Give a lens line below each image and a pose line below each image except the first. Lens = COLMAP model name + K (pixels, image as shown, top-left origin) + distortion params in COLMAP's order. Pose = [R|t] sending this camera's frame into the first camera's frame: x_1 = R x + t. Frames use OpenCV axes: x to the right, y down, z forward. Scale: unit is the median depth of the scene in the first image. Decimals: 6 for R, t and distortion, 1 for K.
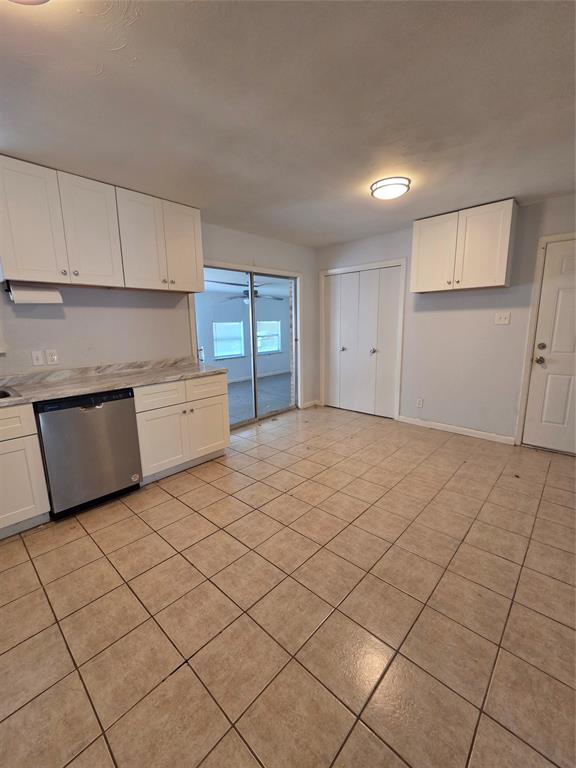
lens RADIAL K [[322.2, 0, 287.4], [0, 322.2, 381.6], [0, 0, 1]] dist [0.003803, -0.000766]
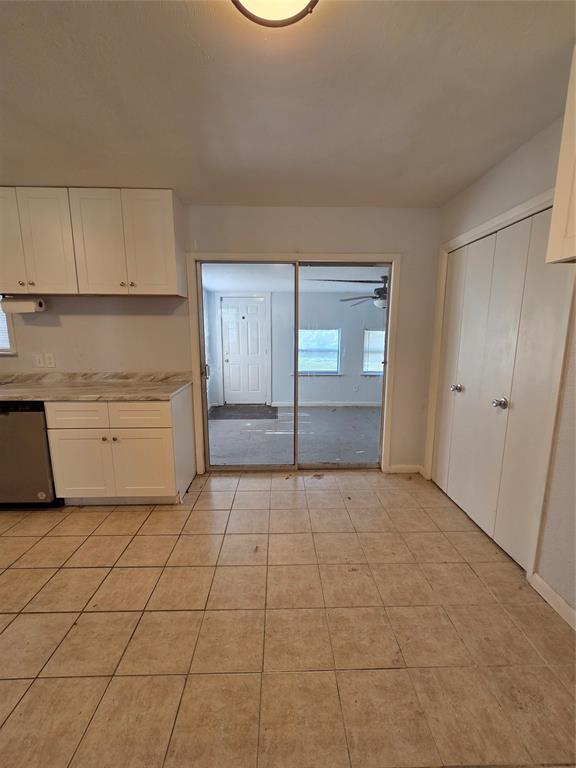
lens RADIAL K [[322.2, 0, 288.5], [0, 322.2, 381.3], [0, 0, 1]] dist [0.003803, -0.000766]
pose [[0.697501, 0.132973, -0.704138, 0.546671], [-0.144122, 0.988584, 0.043926, -0.149281], [0.701941, 0.070844, 0.708703, 0.683975]]
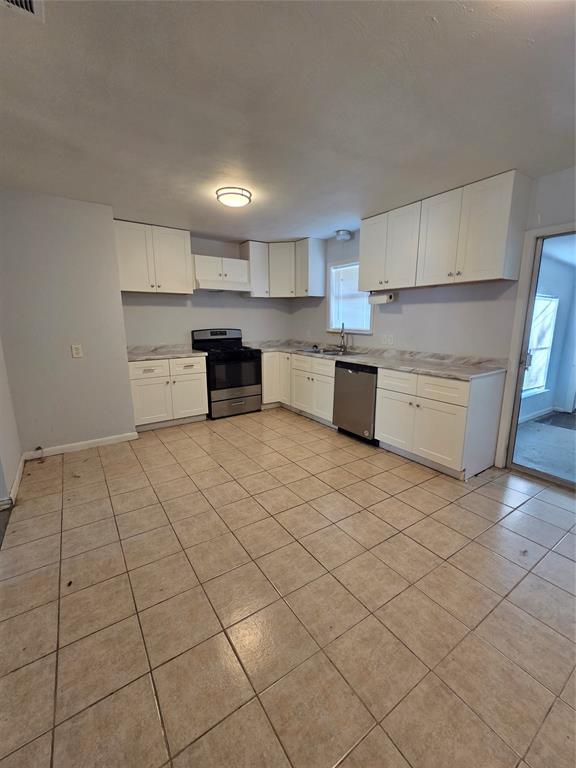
lens RADIAL K [[322.2, 0, 287.1], [0, 322.2, 384.3], [0, 0, 1]] dist [0.003803, -0.000766]
pose [[-0.231766, 0.210759, -0.949666, 0.698722], [-0.172776, 0.951807, 0.253400, -0.149784], [0.957305, 0.222809, -0.184182, 0.744535]]
